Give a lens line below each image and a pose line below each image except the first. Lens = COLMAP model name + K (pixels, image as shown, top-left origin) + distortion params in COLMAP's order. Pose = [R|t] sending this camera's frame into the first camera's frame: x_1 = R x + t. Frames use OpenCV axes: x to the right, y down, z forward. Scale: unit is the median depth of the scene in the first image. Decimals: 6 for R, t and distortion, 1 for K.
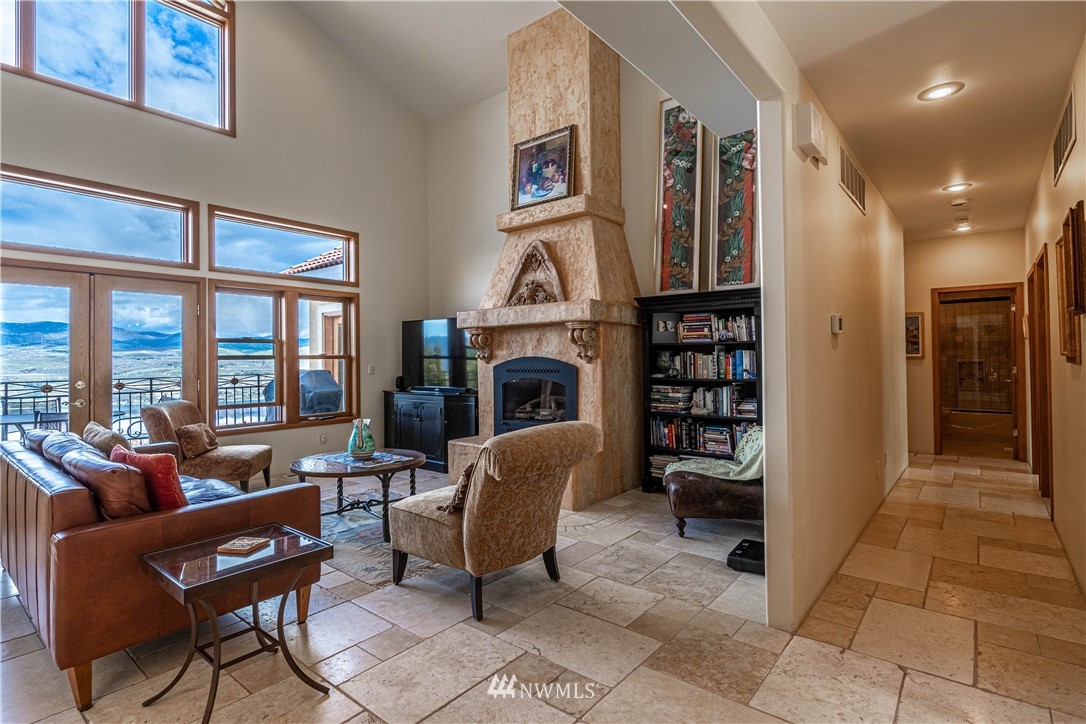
lens RADIAL K [[524.7, 0, 560.2], [0, 524.7, 355.2], [0, 0, 1]] dist [-0.020936, 0.006442]
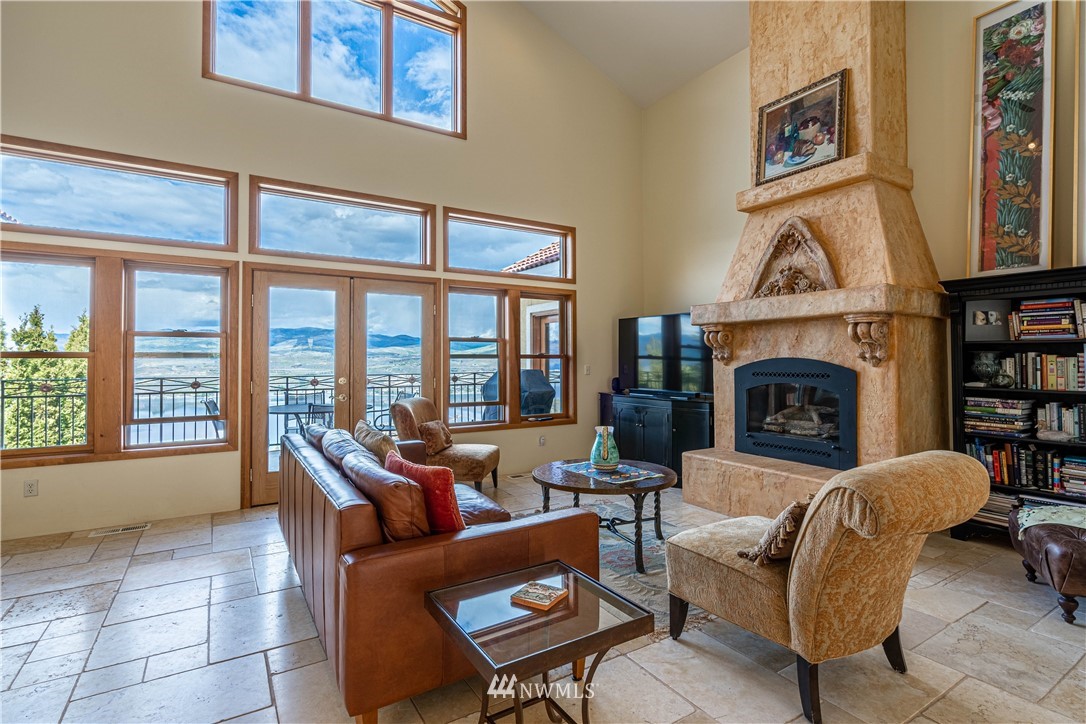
lens RADIAL K [[524.7, 0, 560.2], [0, 524.7, 355.2], [0, 0, 1]] dist [-0.020936, 0.006442]
pose [[0.945569, 0.005825, -0.325370, -0.130196], [-0.006105, 0.999981, 0.000159, 0.001094], [0.325365, 0.001836, 0.945587, 0.106195]]
